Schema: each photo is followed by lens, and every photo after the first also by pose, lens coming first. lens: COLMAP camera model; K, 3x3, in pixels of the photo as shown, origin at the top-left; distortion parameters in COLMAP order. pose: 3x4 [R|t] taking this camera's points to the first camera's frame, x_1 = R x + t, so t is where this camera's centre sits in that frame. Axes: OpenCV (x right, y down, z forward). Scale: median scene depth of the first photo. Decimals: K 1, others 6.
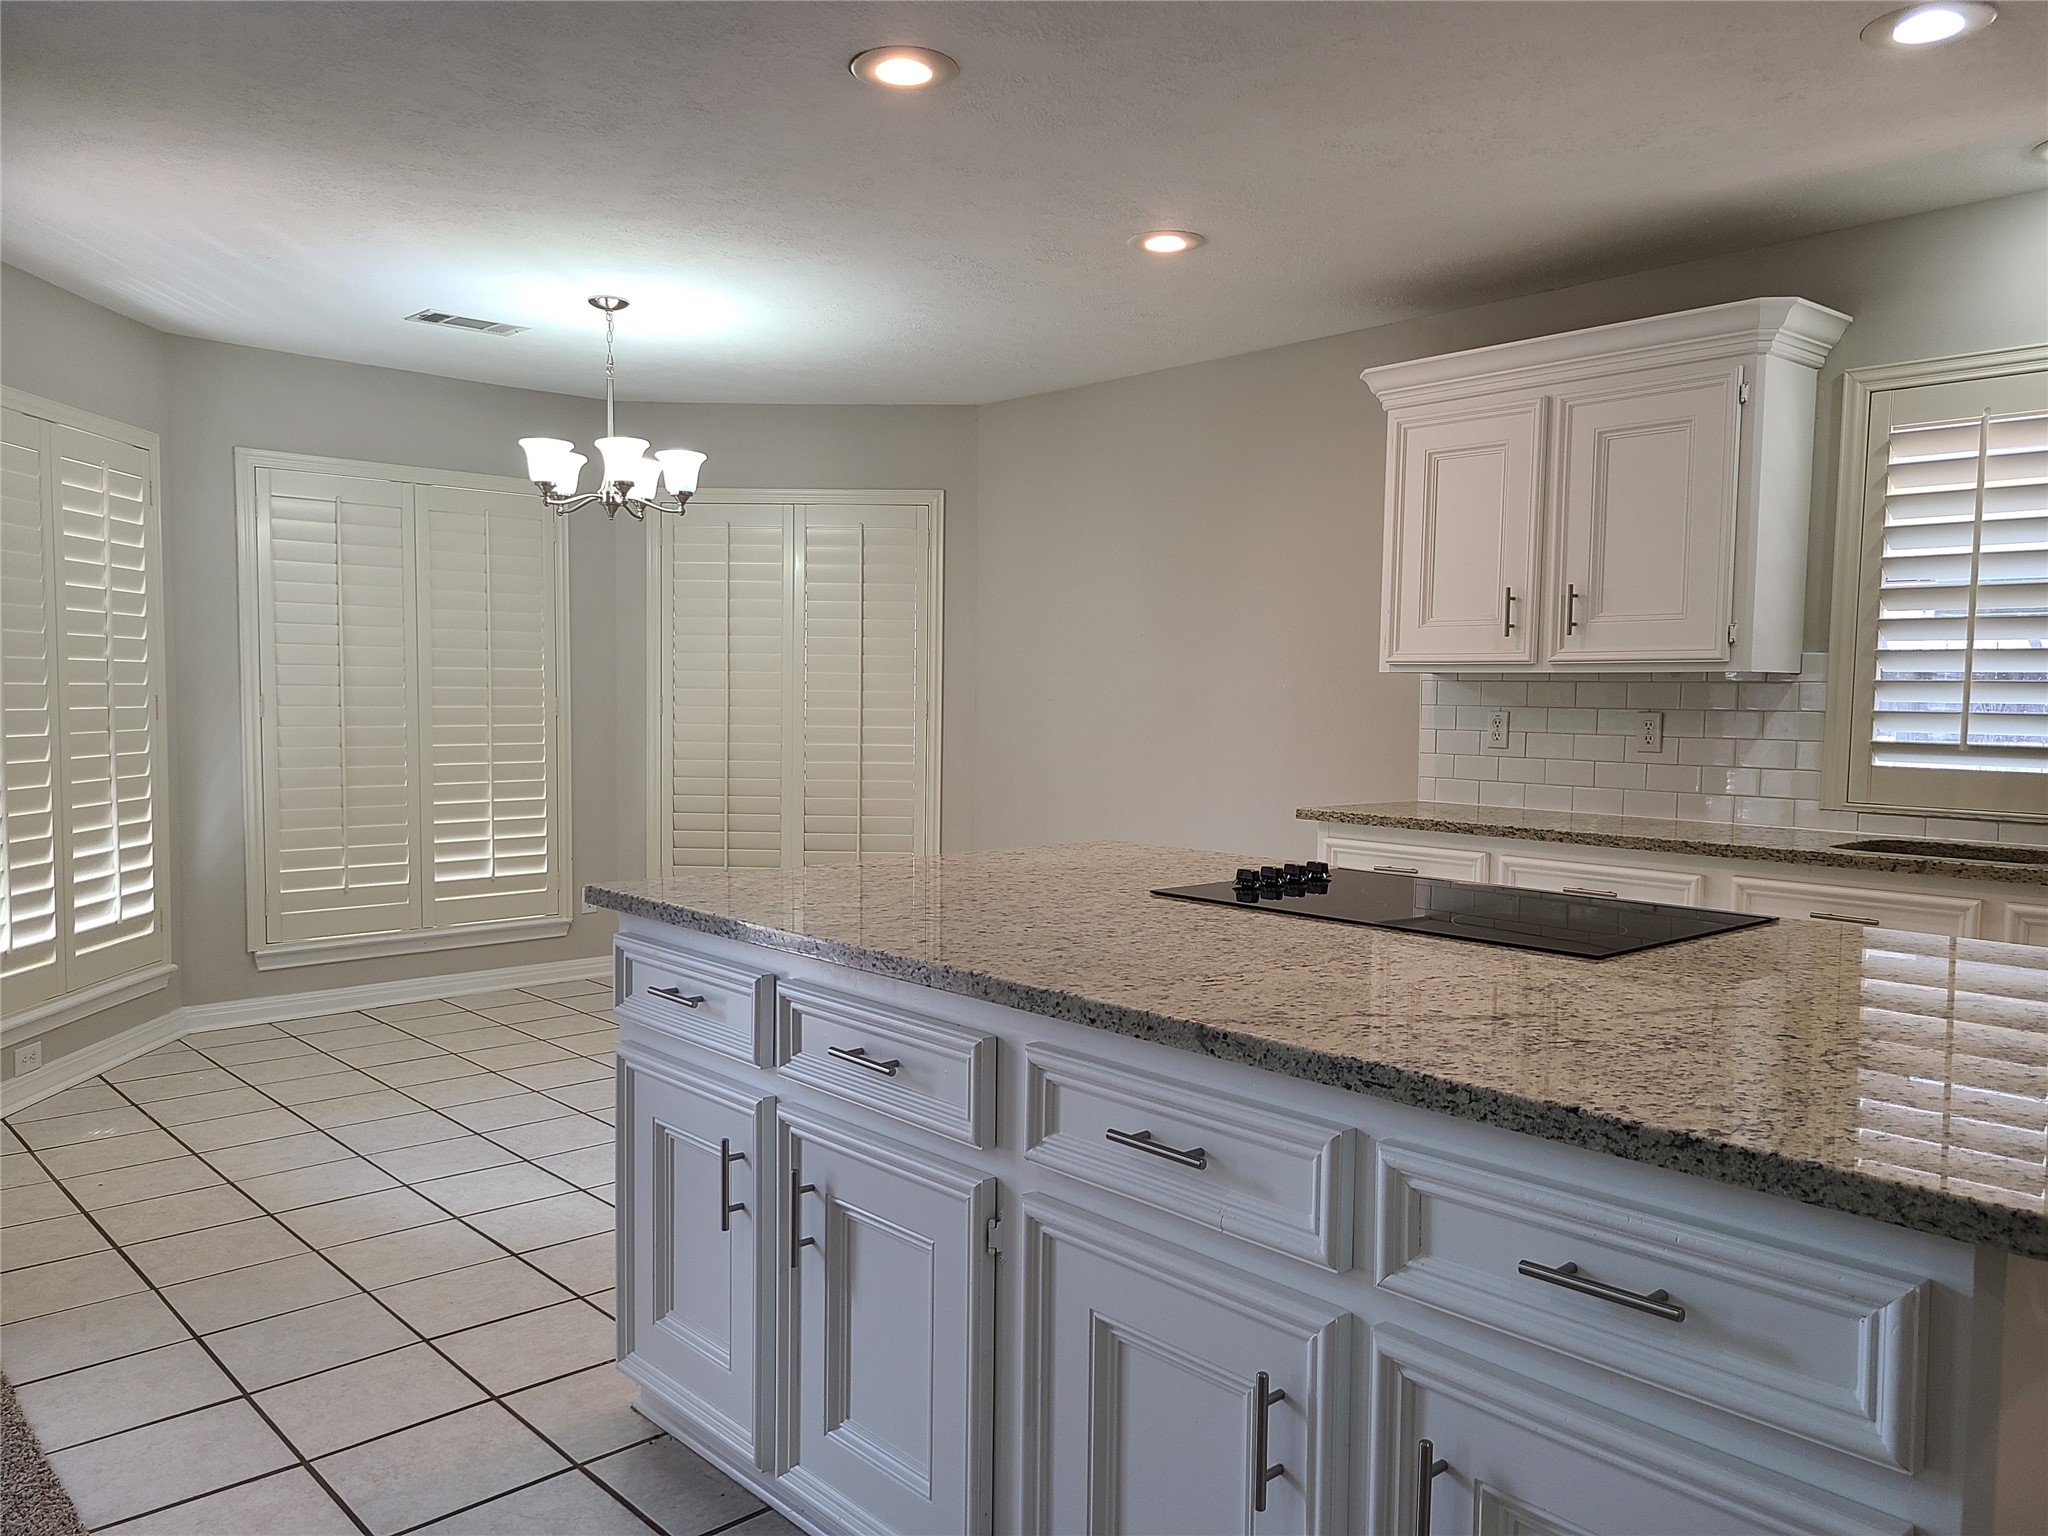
lens RADIAL K [[1530.7, 0, 1009.3], [0, 1530.7, 791.6], [0, 0, 1]] dist [0.040739, -0.004039]
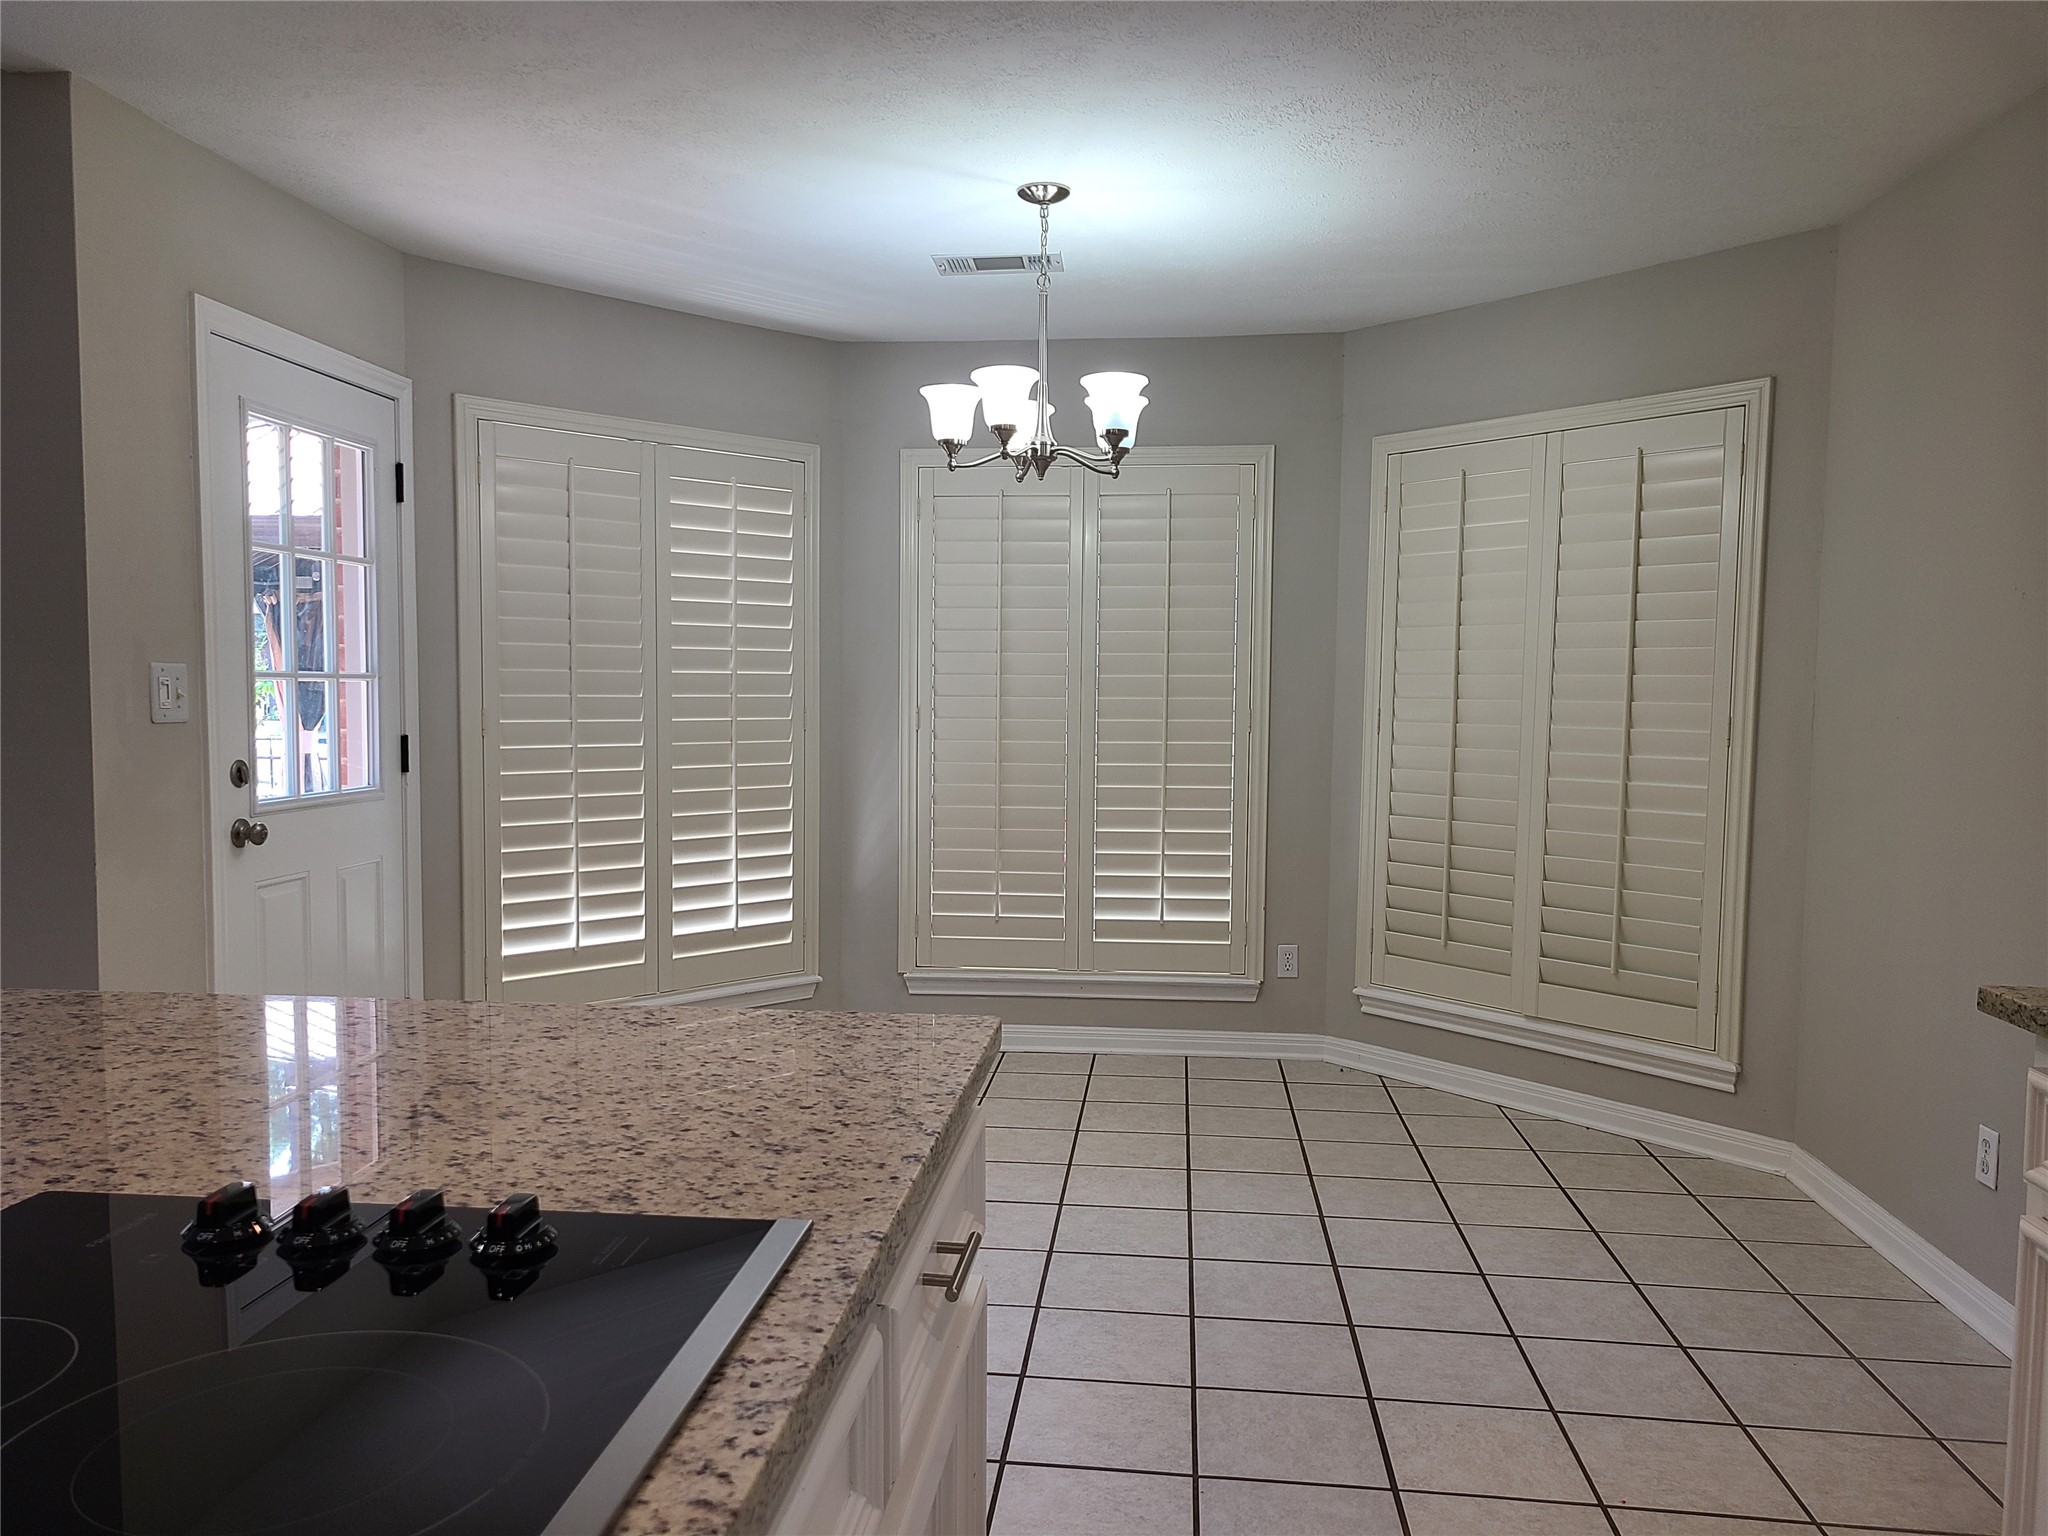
lens RADIAL K [[1530.7, 0, 1009.3], [0, 1530.7, 791.6], [0, 0, 1]] dist [0.040739, -0.004039]
pose [[0.660912, 0.045834, -0.749063, 0.357798], [-0.048613, 0.998652, 0.018214, -0.040434], [0.748887, 0.024376, 0.662249, 0.562860]]
